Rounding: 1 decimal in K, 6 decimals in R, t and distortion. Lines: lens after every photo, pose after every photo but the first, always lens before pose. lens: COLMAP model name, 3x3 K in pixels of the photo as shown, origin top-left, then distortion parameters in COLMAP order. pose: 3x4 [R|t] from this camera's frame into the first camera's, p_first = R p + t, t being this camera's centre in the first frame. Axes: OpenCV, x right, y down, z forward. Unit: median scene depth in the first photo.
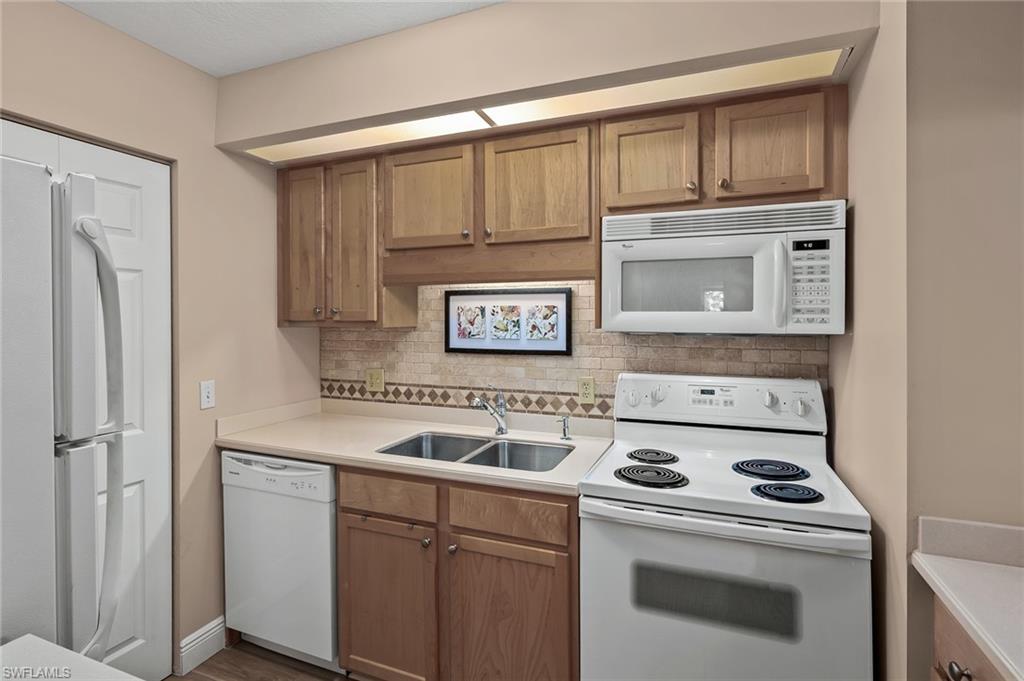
lens RADIAL K [[498.9, 0, 514.9], [0, 498.9, 322.5], [0, 0, 1]] dist [0.001847, -0.000747]
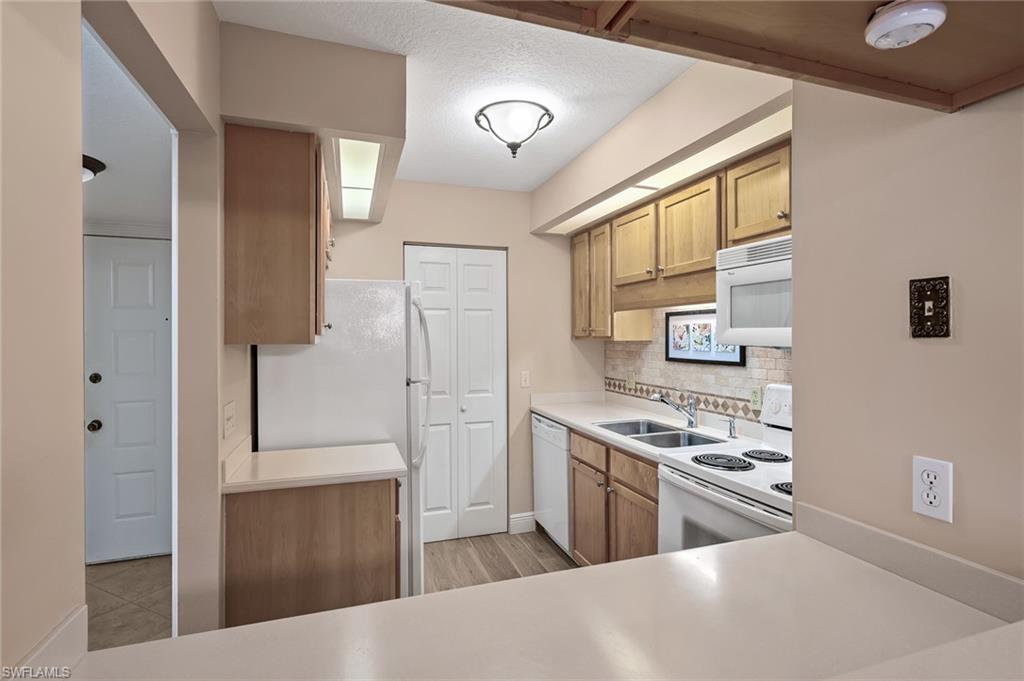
lens RADIAL K [[498.9, 0, 515.3], [0, 498.9, 342.1], [0, 0, 1]] dist [0.001847, -0.000747]
pose [[0.651722, 0.008437, -0.758411, 0.642859], [-0.001868, 0.999953, 0.009519, 0.000685], [0.758456, -0.004787, 0.651707, -0.139213]]
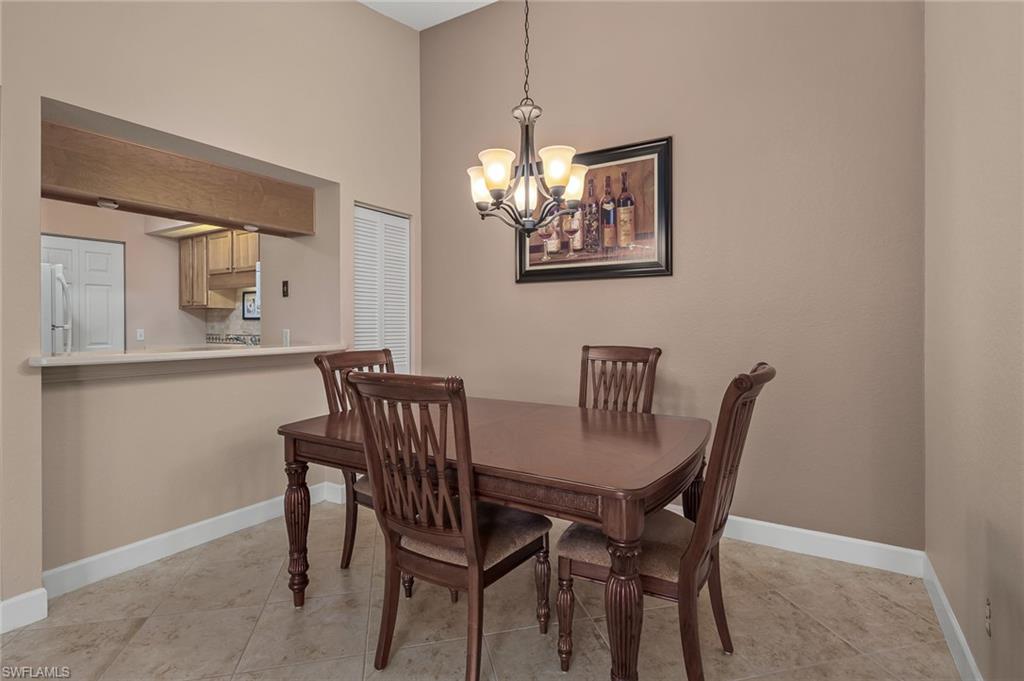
lens RADIAL K [[498.9, 0, 511.6], [0, 498.9, 325.1], [0, 0, 1]] dist [0.001847, -0.000747]
pose [[0.983092, -0.000051, -0.183110, 1.605047], [-0.000356, 0.999998, -0.002191, 0.098766], [0.183110, 0.002219, 0.983090, -1.071877]]
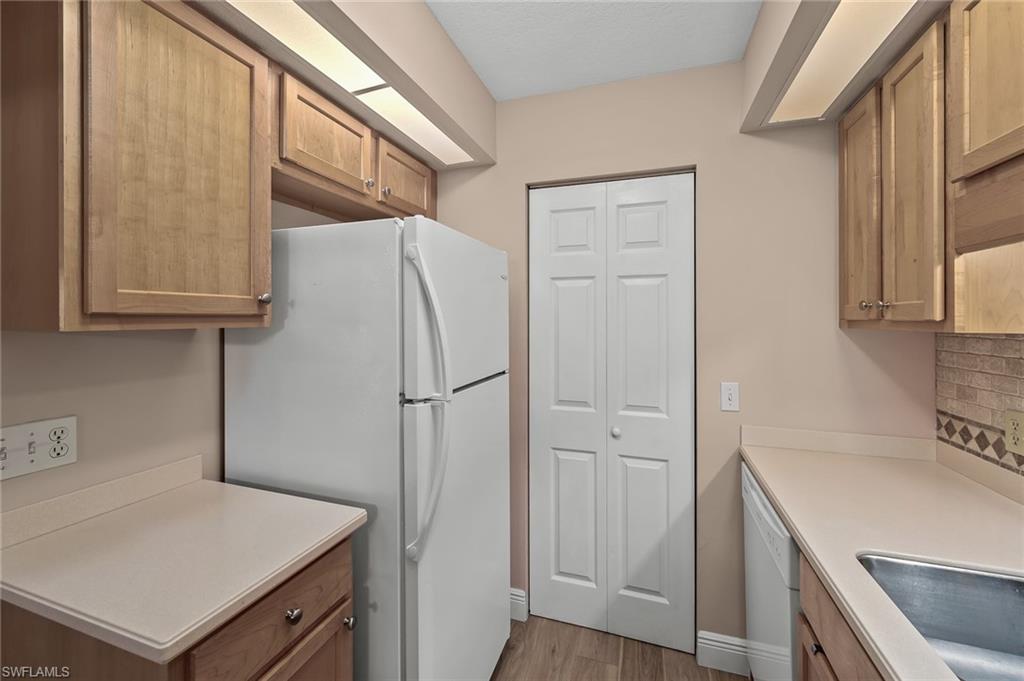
lens RADIAL K [[412.6, 0, 509.2], [0, 412.6, 318.9], [0, 0, 1]] dist [-0.003297, 0.000102]
pose [[0.042950, 0.002160, -0.999075, 0.149865], [-0.008139, 0.999965, 0.001812, -0.002255], [0.999044, 0.008053, 0.042966, 0.527144]]
